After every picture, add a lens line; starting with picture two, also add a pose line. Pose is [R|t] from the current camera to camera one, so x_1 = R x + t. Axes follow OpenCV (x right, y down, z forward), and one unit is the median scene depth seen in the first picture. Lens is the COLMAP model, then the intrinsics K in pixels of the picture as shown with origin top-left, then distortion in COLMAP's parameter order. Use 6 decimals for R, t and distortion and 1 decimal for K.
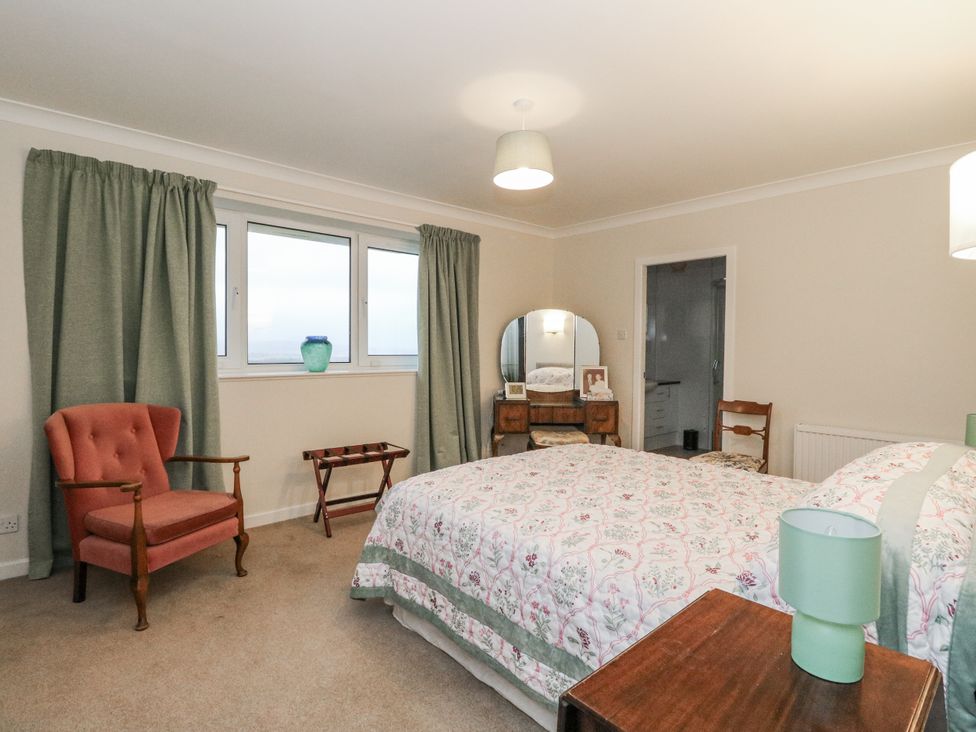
lens RADIAL K [[508.1, 0, 489.4], [0, 508.1, 356.2], [0, 0, 1]] dist [-0.000285, -0.012090]
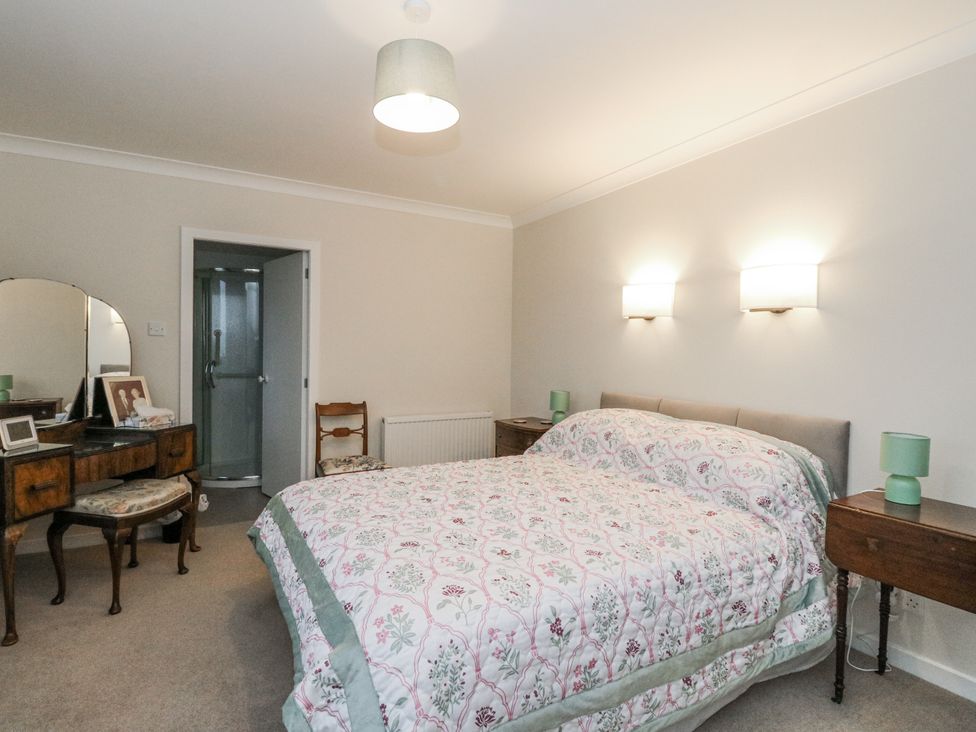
lens RADIAL K [[508.1, 0, 489.4], [0, 508.1, 356.2], [0, 0, 1]] dist [-0.000285, -0.012090]
pose [[0.208930, -0.017148, 0.977780, -0.419221], [0.010475, 0.999828, 0.015297, -0.014927], [-0.977874, 0.007046, 0.209074, 0.525741]]
